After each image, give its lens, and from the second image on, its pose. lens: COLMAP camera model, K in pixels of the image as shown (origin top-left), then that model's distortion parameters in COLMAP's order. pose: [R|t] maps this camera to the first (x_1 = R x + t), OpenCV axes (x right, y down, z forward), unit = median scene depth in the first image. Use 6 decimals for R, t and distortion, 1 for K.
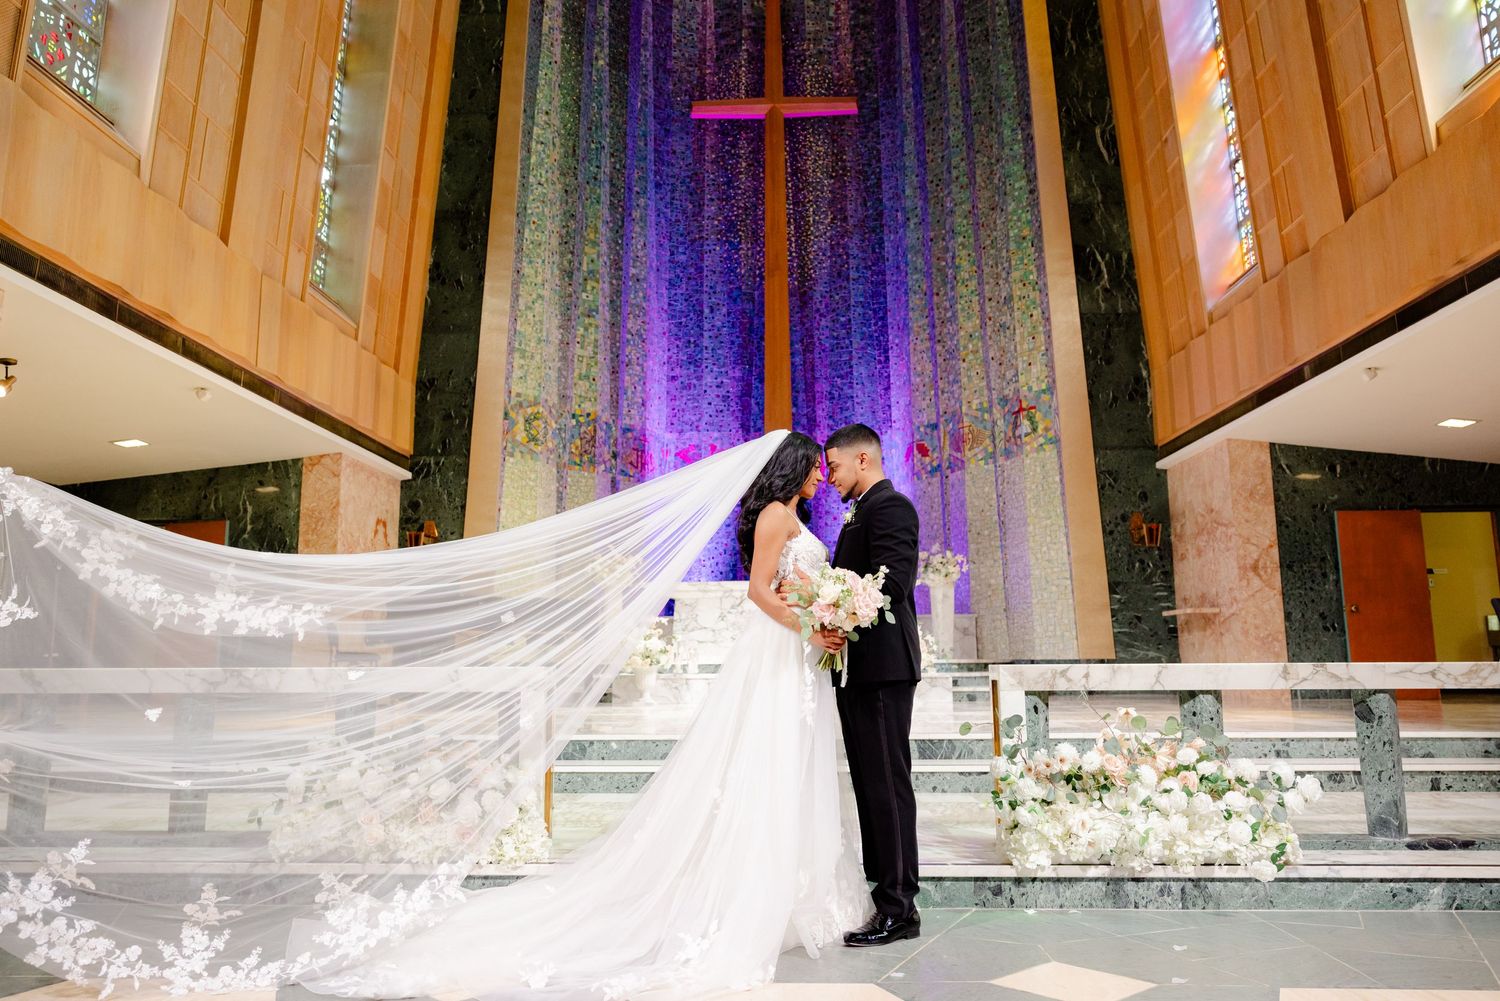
lens RADIAL K [[1126.3, 0, 731.1], [0, 1126.3, 476.1], [0, 0, 1]] dist [-0.006910, 0.011062]
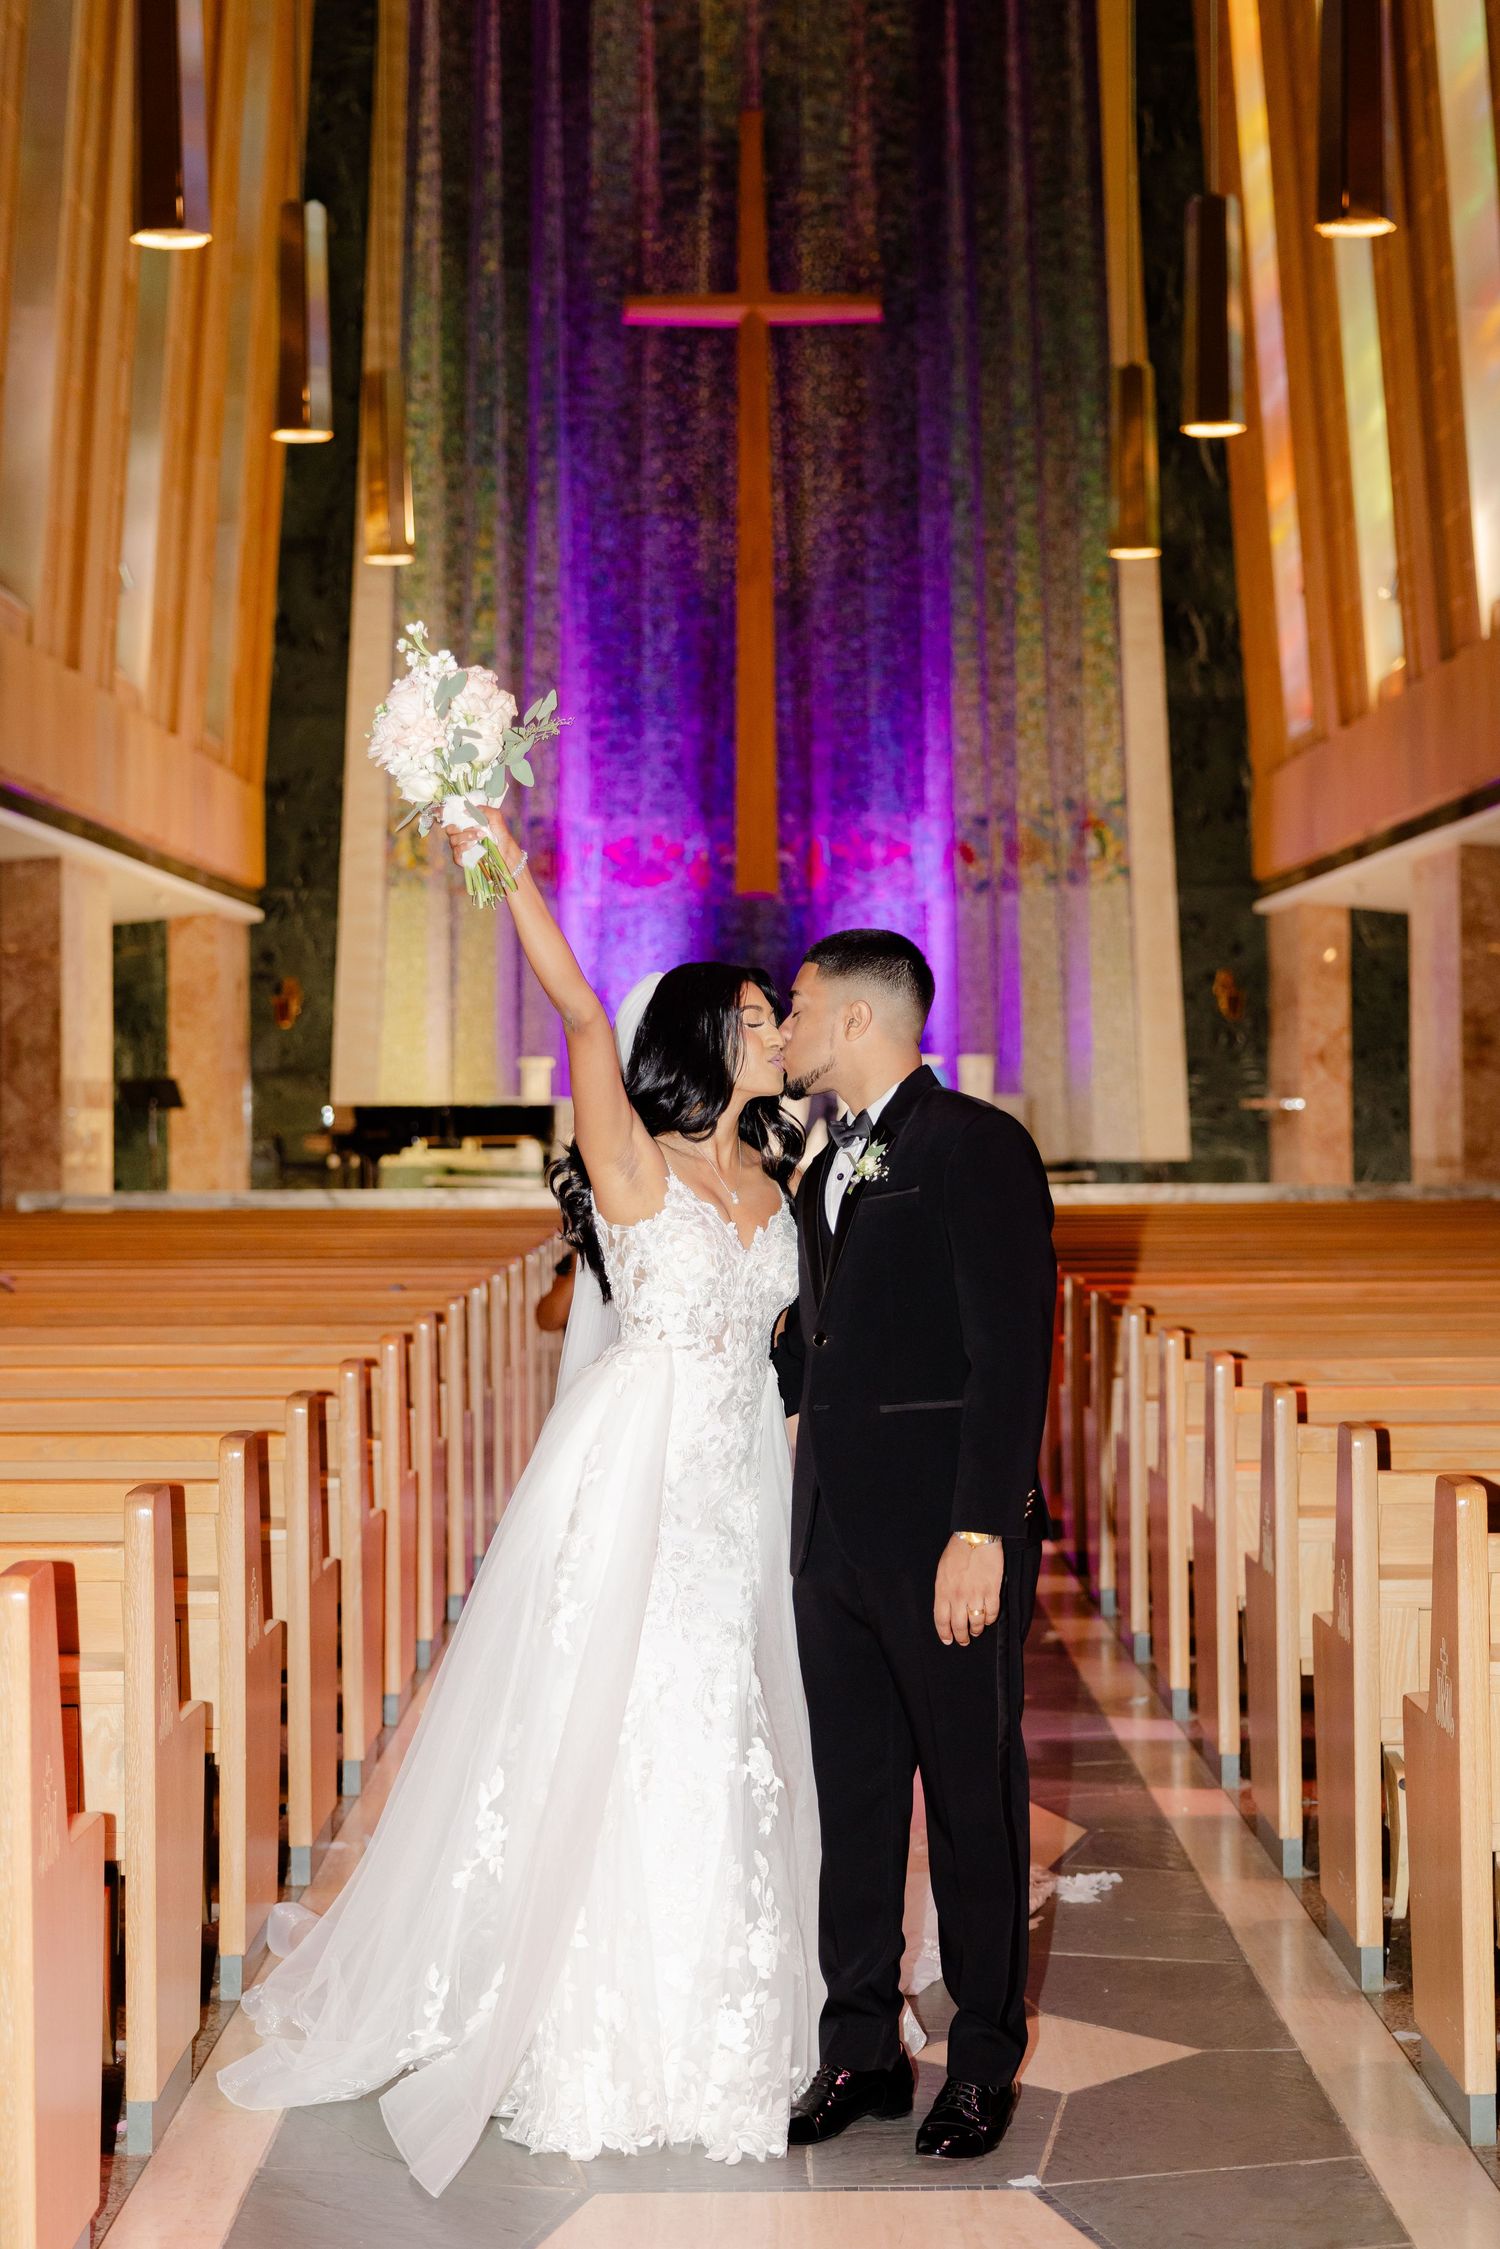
lens RADIAL K [[3480.6, 0, 747.5], [0, 3480.6, 1117.8], [0, 0, 1]] dist [0.034460, -0.115327]
pose [[0.998947, -0.002481, 0.045810, -0.066795], [-0.005193, 0.986007, 0.166625, -0.237985], [-0.045582, -0.166688, 0.984956, -1.215105]]
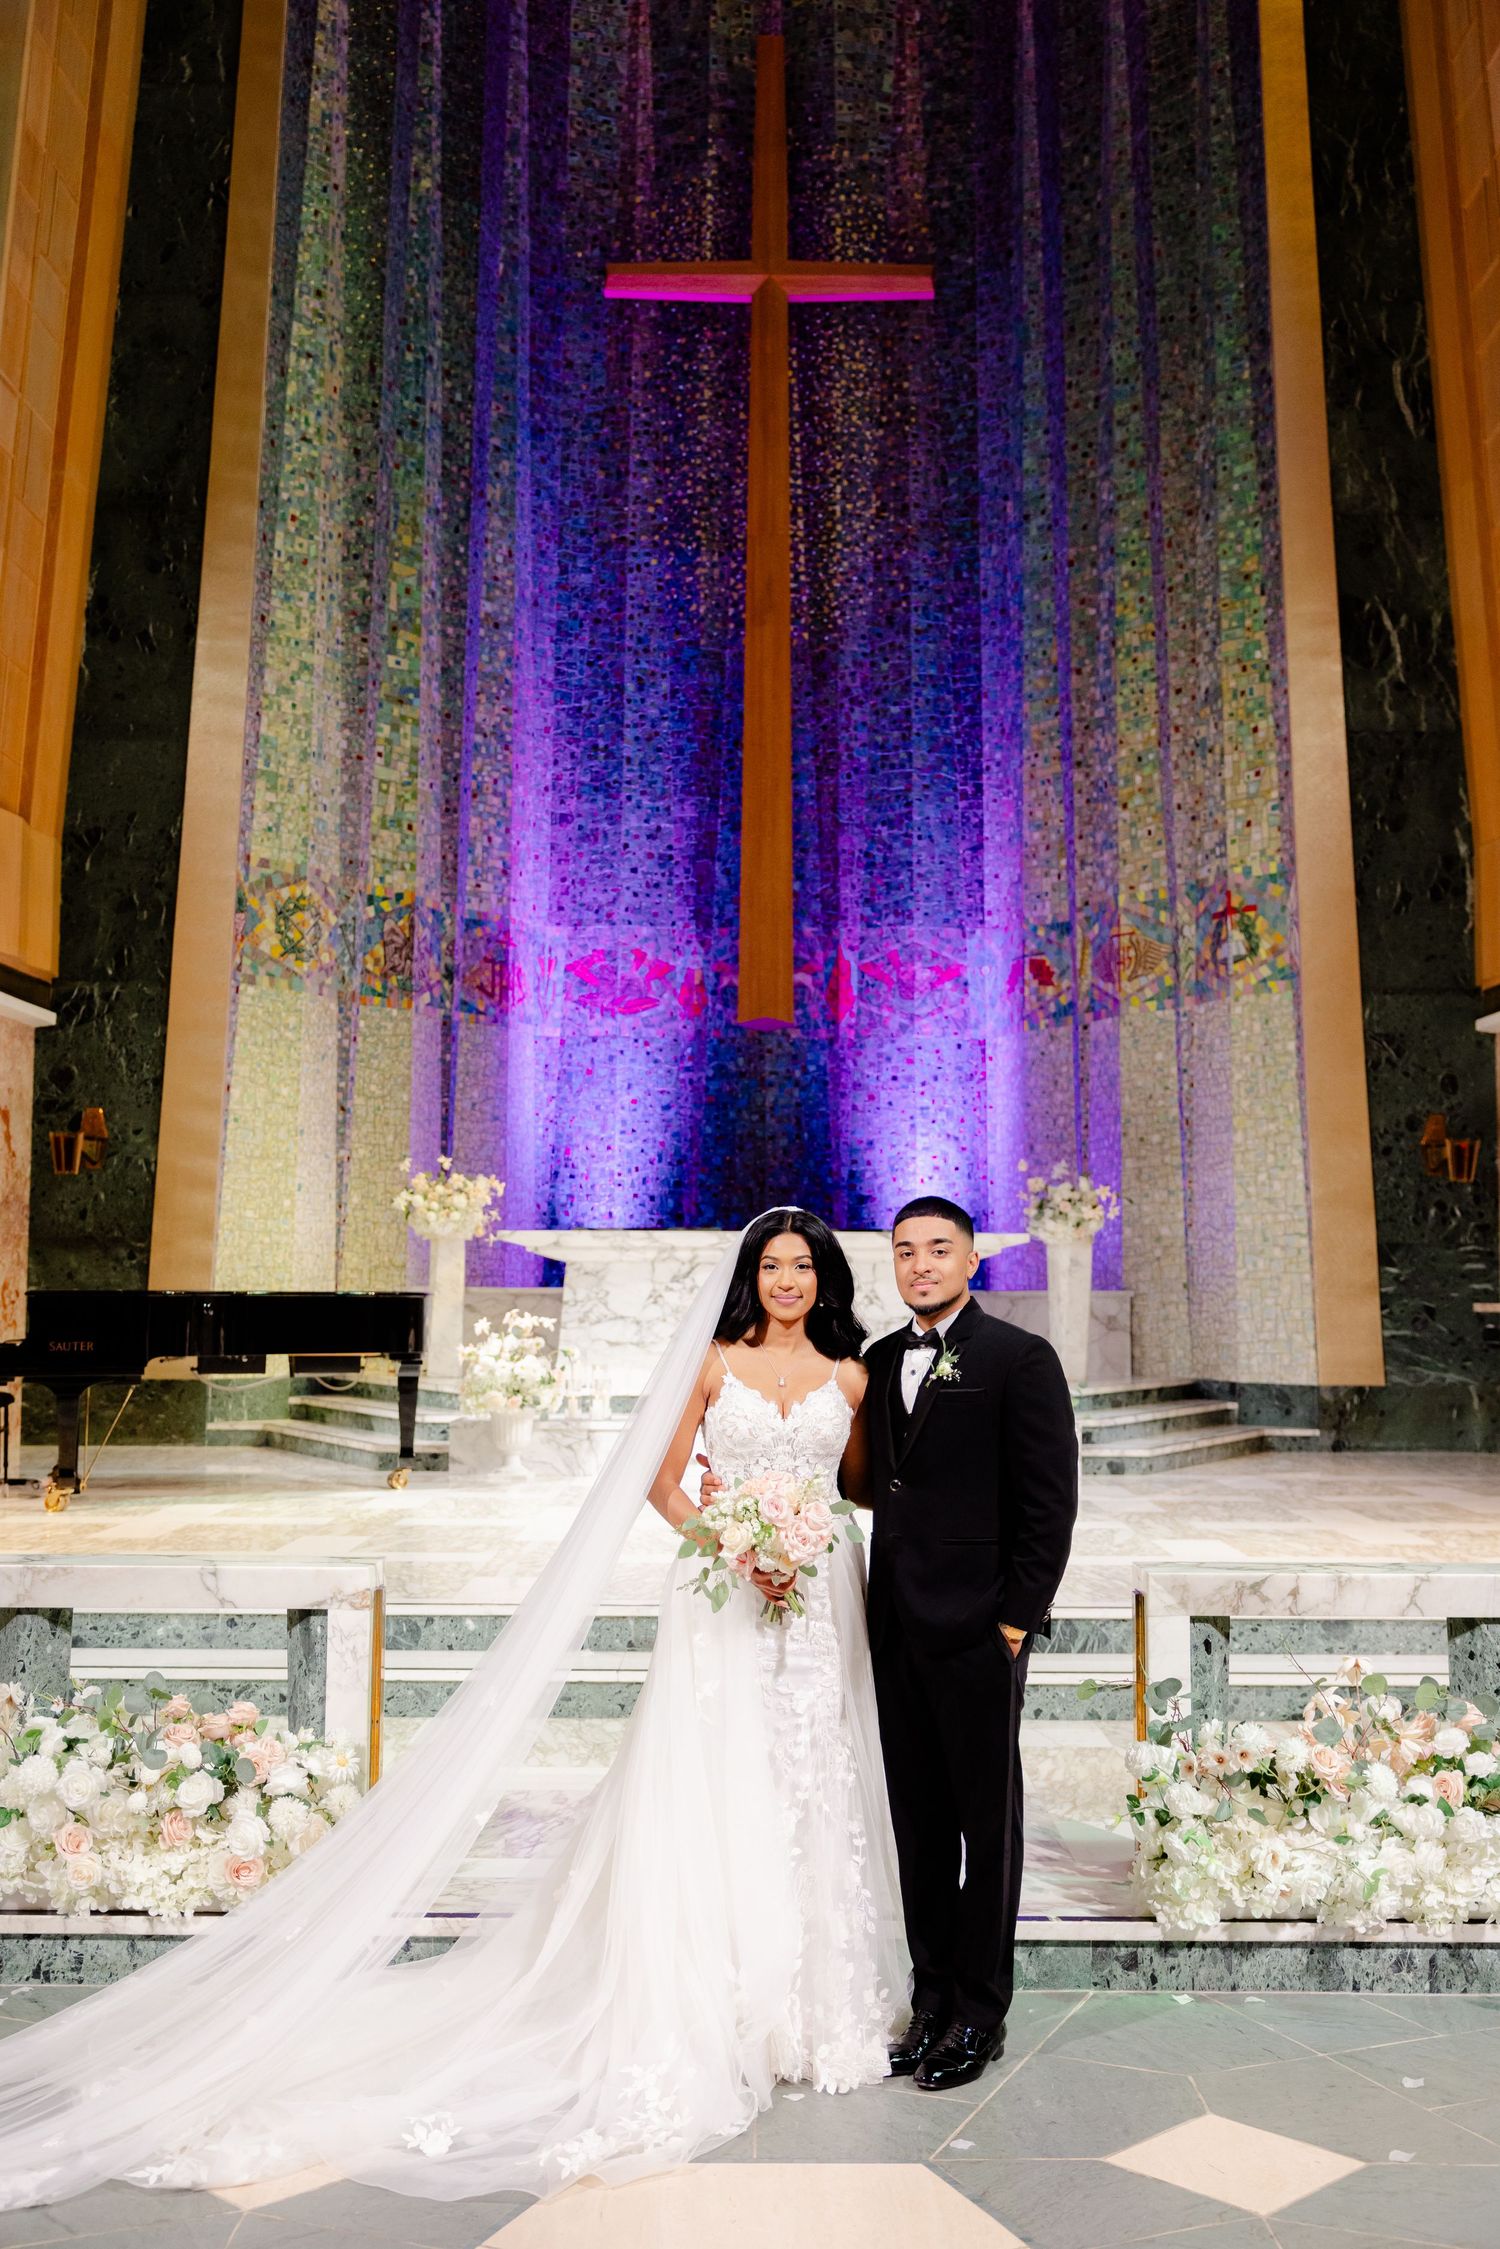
lens RADIAL K [[2236.1, 0, 764.3], [0, 2236.1, 1126.1], [0, 0, 1]] dist [-0.000389, 0.019799]
pose [[0.998850, 0.014206, 0.045791, -0.005363], [-0.018230, 0.995891, 0.088706, -0.045604], [-0.044342, -0.089439, 0.995005, -0.037009]]
